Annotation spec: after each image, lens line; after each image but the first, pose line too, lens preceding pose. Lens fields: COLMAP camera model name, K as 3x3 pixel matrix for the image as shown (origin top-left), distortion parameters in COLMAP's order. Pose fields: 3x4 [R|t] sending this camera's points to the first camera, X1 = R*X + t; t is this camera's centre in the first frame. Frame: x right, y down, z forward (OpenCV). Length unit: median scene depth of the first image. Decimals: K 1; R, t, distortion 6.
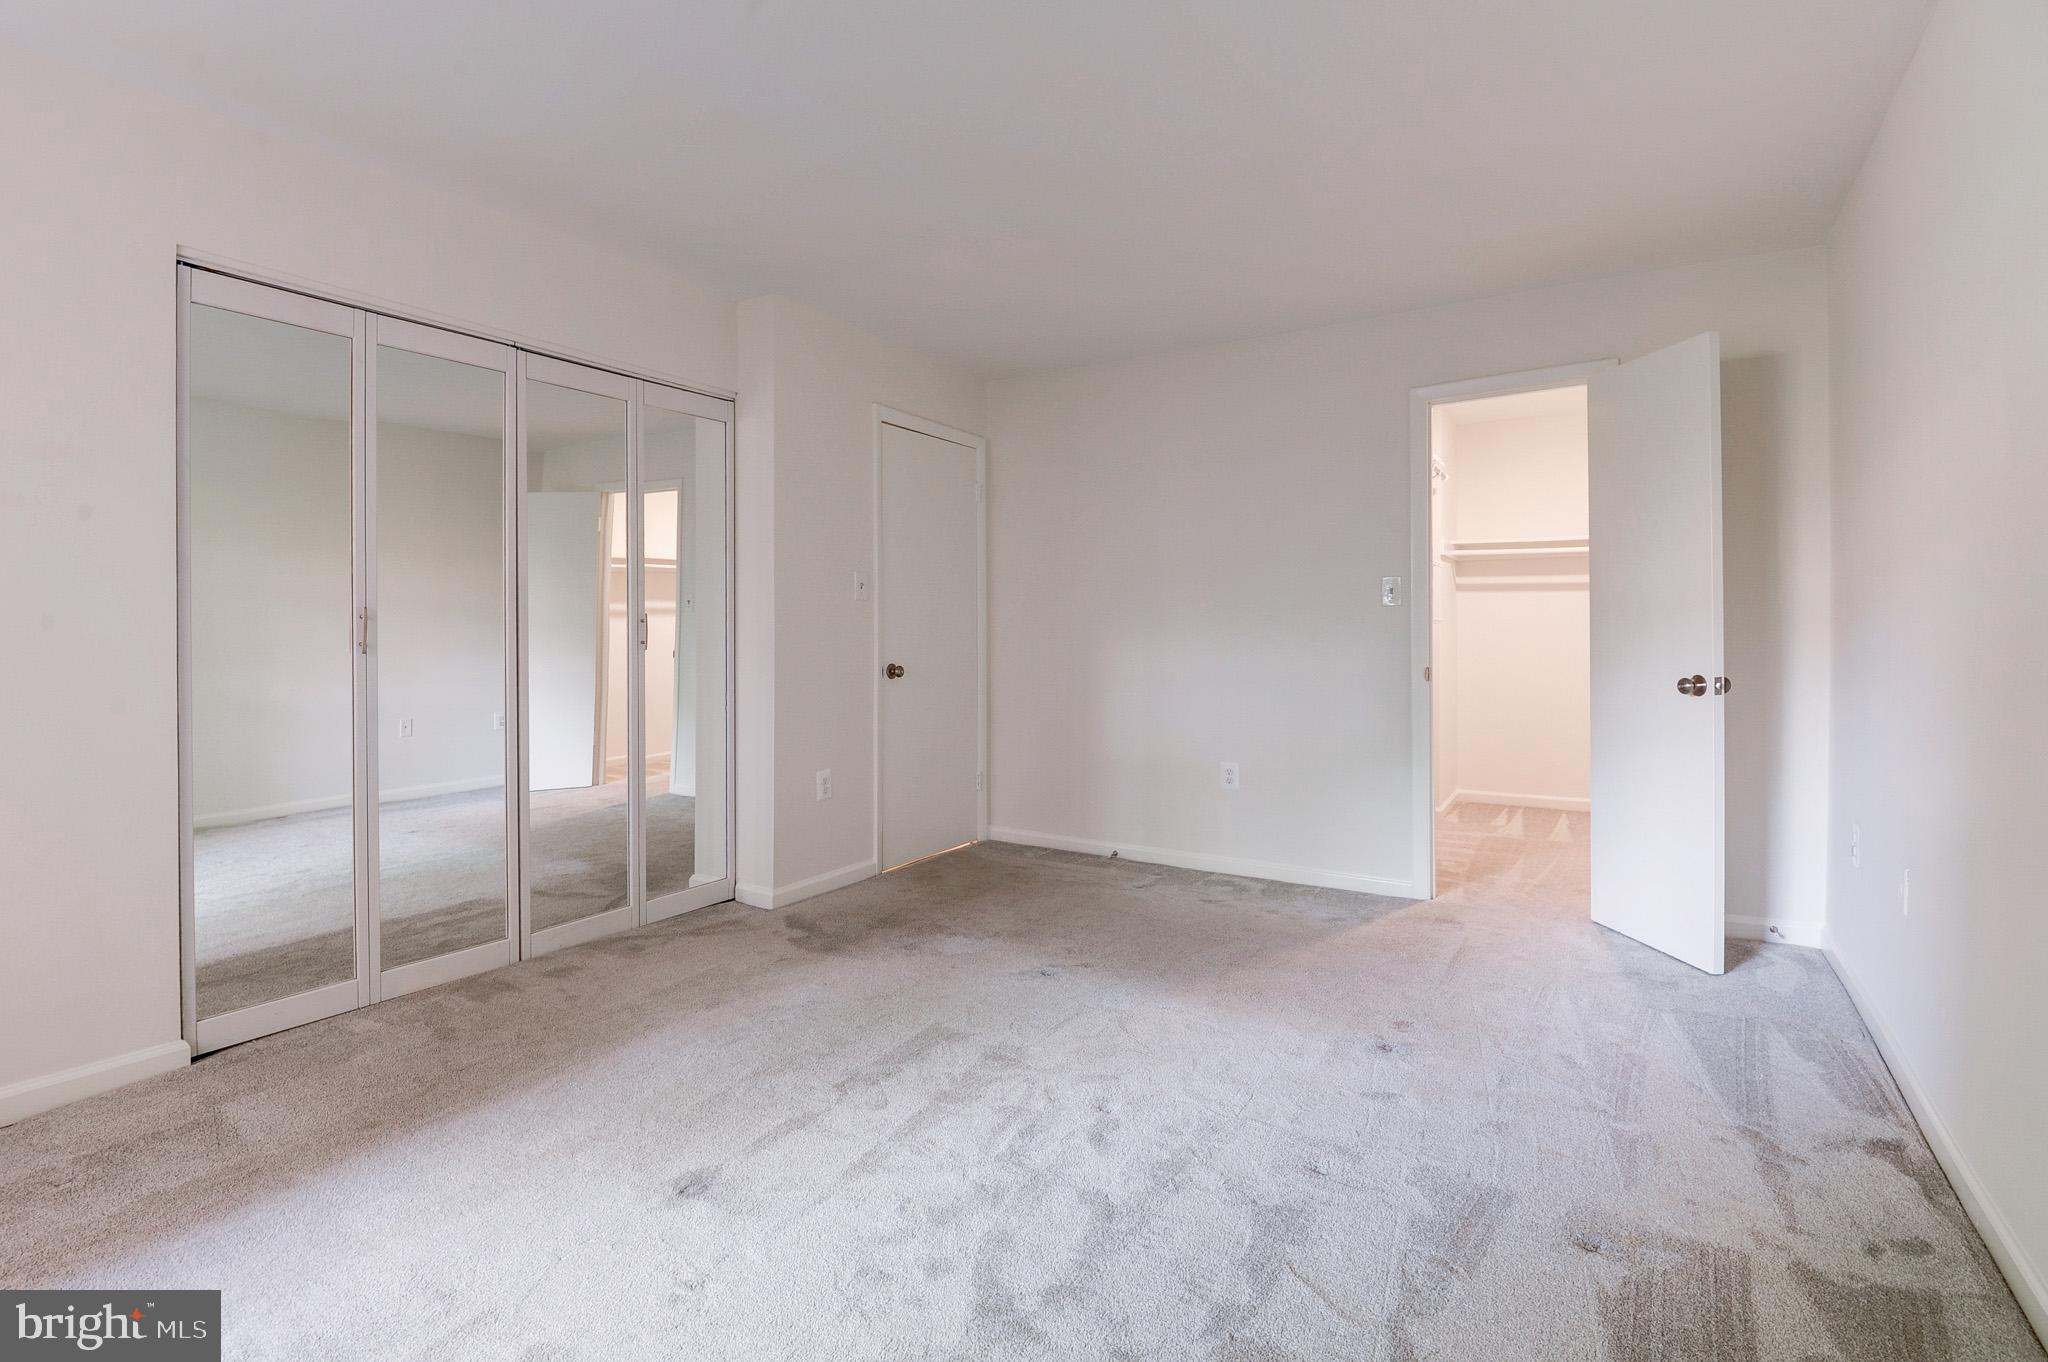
lens RADIAL K [[952.5, 0, 1029.4], [0, 952.5, 638.5], [0, 0, 1]] dist [0.002754, -0.014489]
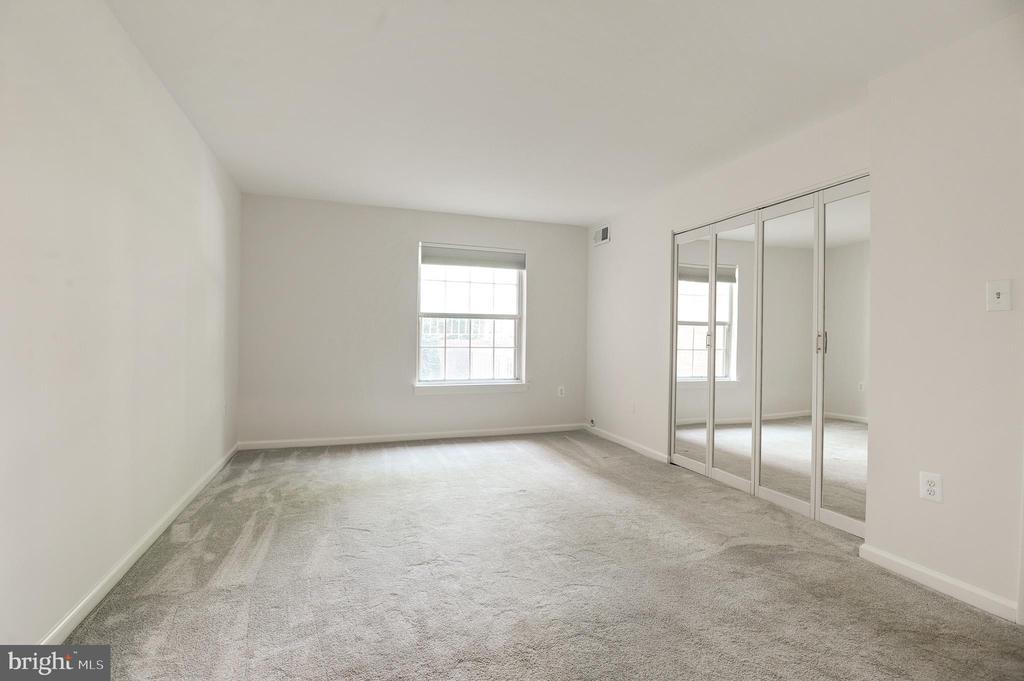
lens RADIAL K [[476.3, 0, 514.7], [0, 476.3, 319.2], [0, 0, 1]] dist [0.002754, -0.014489]
pose [[-0.630958, -0.051298, -0.774119, 0.638908], [-0.039388, 0.998643, -0.034072, 0.003632], [0.774816, 0.008992, -0.632123, 1.246160]]
